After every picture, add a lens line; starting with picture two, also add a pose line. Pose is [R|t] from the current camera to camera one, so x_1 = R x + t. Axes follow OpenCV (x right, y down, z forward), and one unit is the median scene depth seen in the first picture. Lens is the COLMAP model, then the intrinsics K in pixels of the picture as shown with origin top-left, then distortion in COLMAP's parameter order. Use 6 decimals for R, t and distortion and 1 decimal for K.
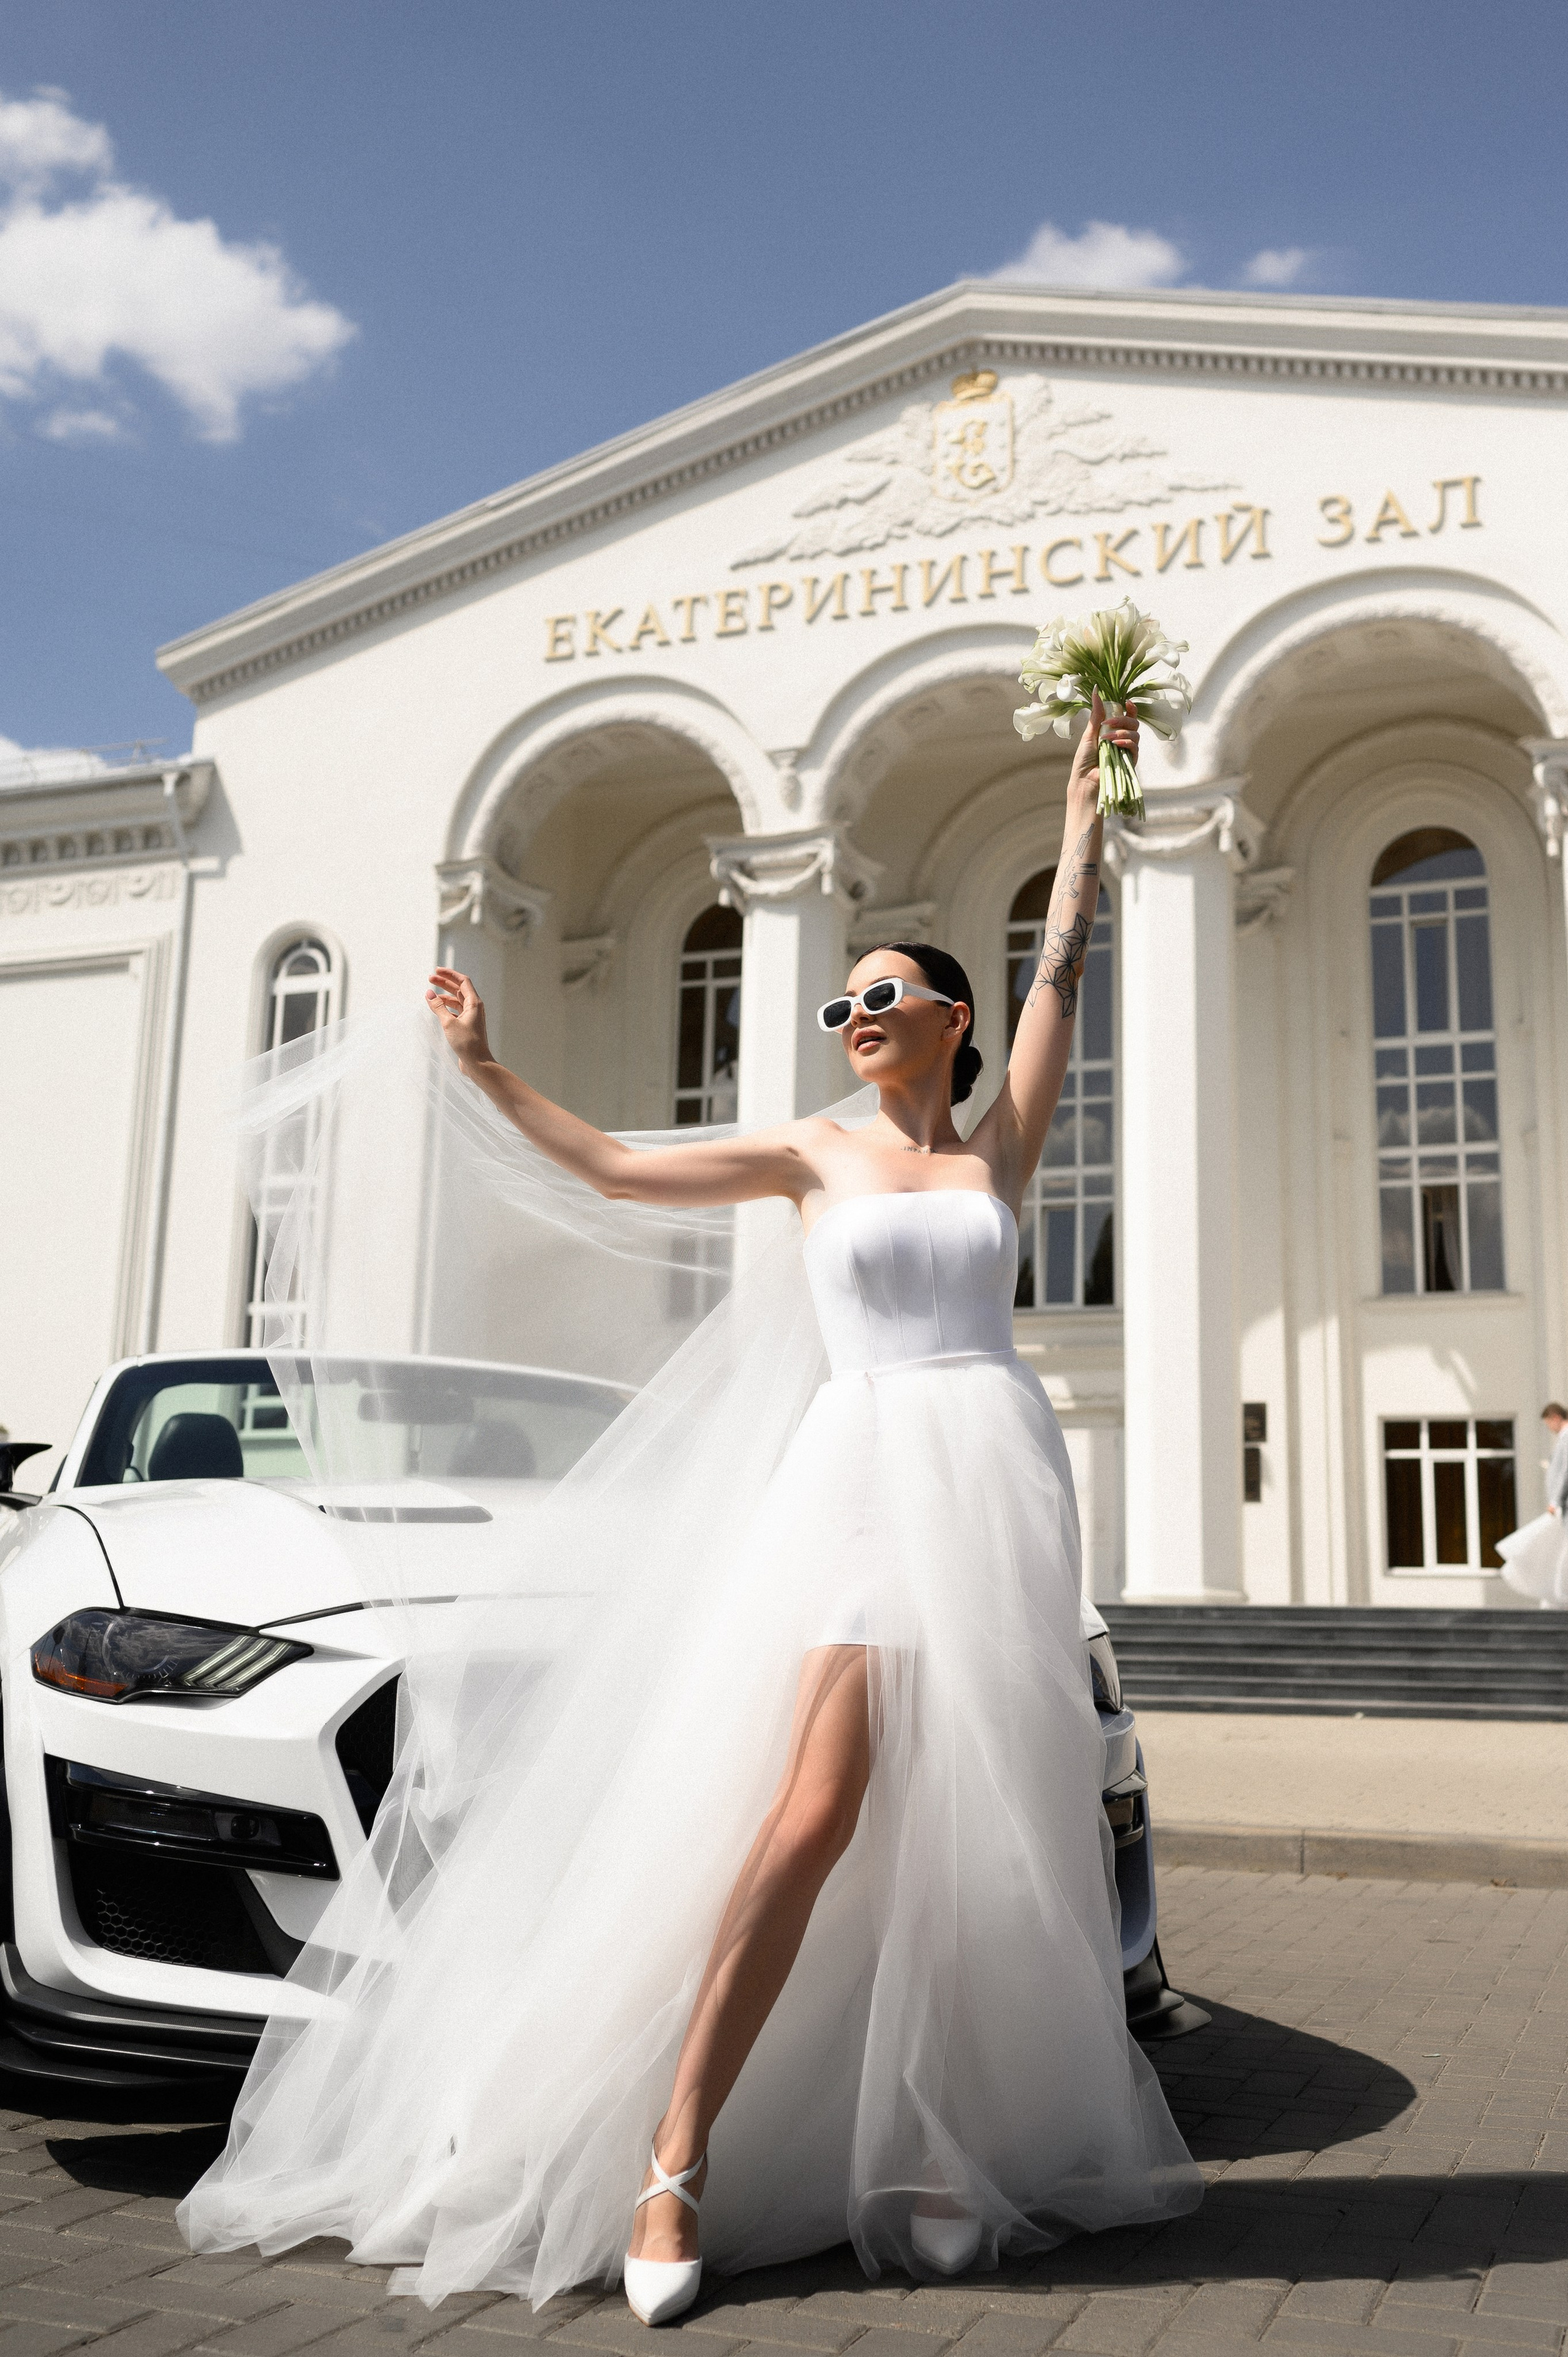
lens RADIAL K [[2304.9, 0, 782.0], [0, 2304.9, 1157.2], [0, 0, 1]] dist [-0.006219, 0.000000]
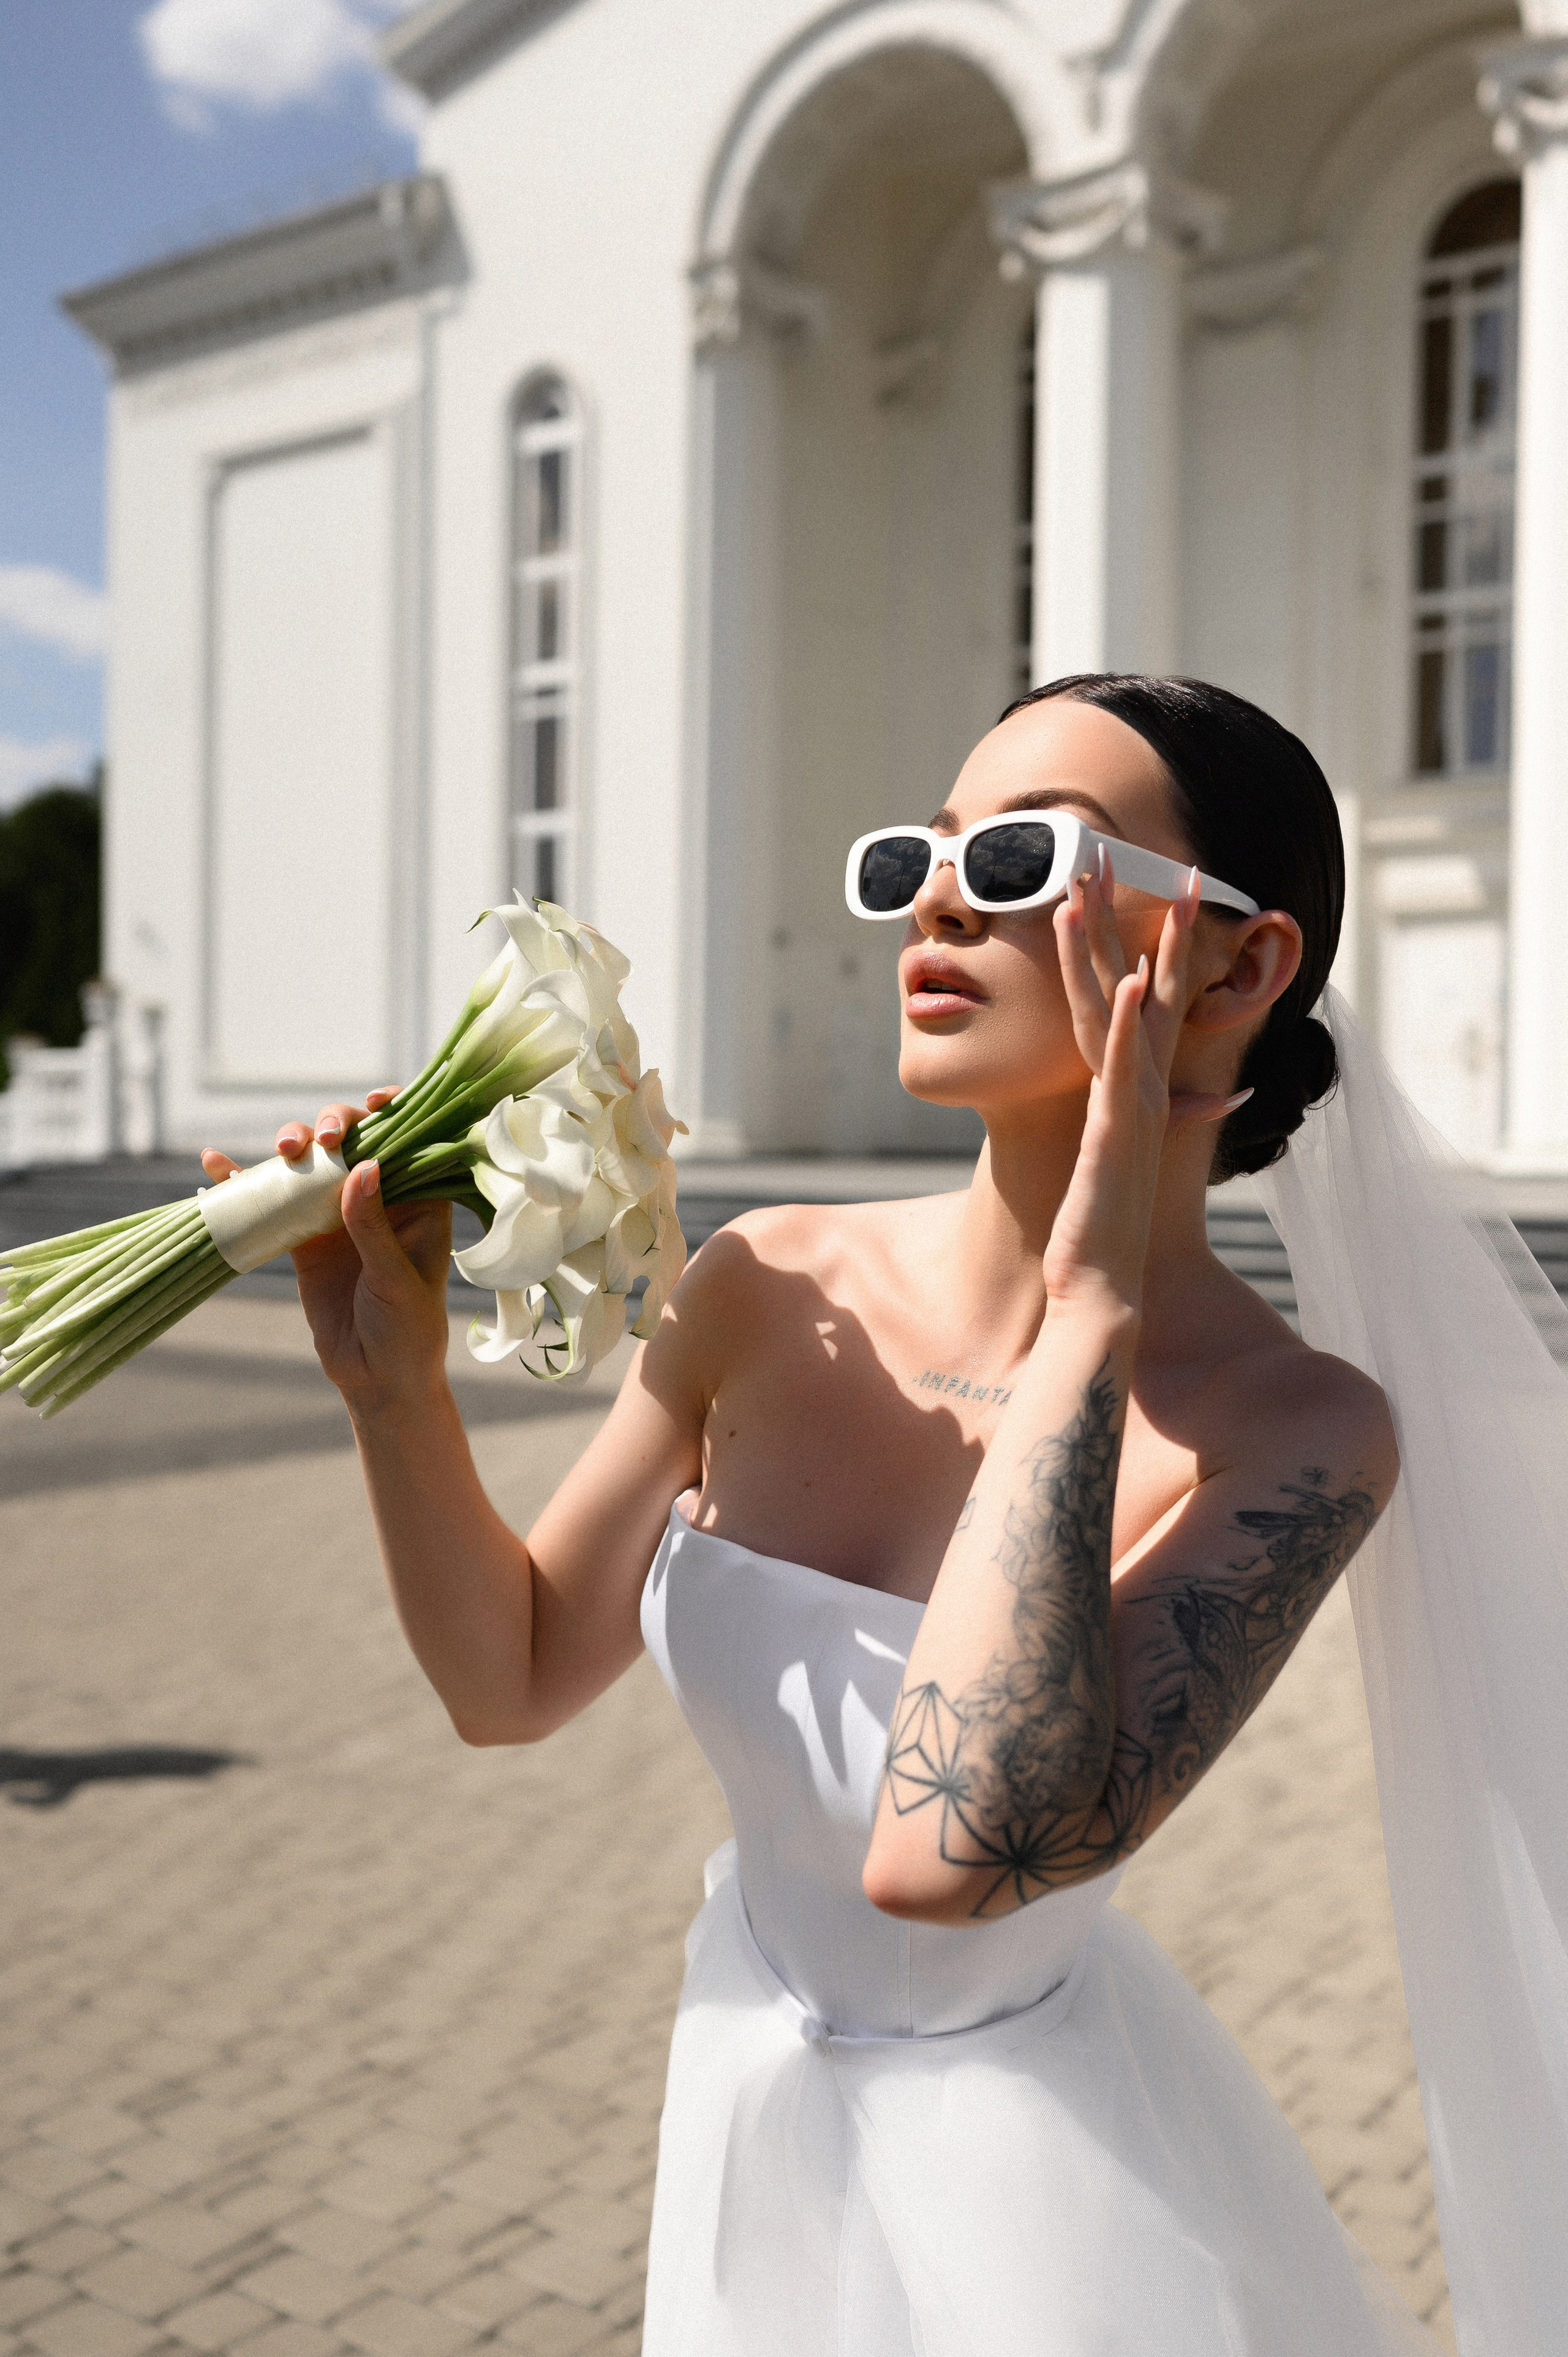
lens RADIAL K [[2304.9, 0, 799.6], [0, 2304.9, 1177.5], [0, 0, 1]] dist [-0.006219, 0.000000]
pose [[0.964016, -0.010094, -0.265653, 0.110606], [0.071118, 0.972650, 0.221120, 0.009937], [0.256155, -0.232056, 0.938368, 0.180206]]
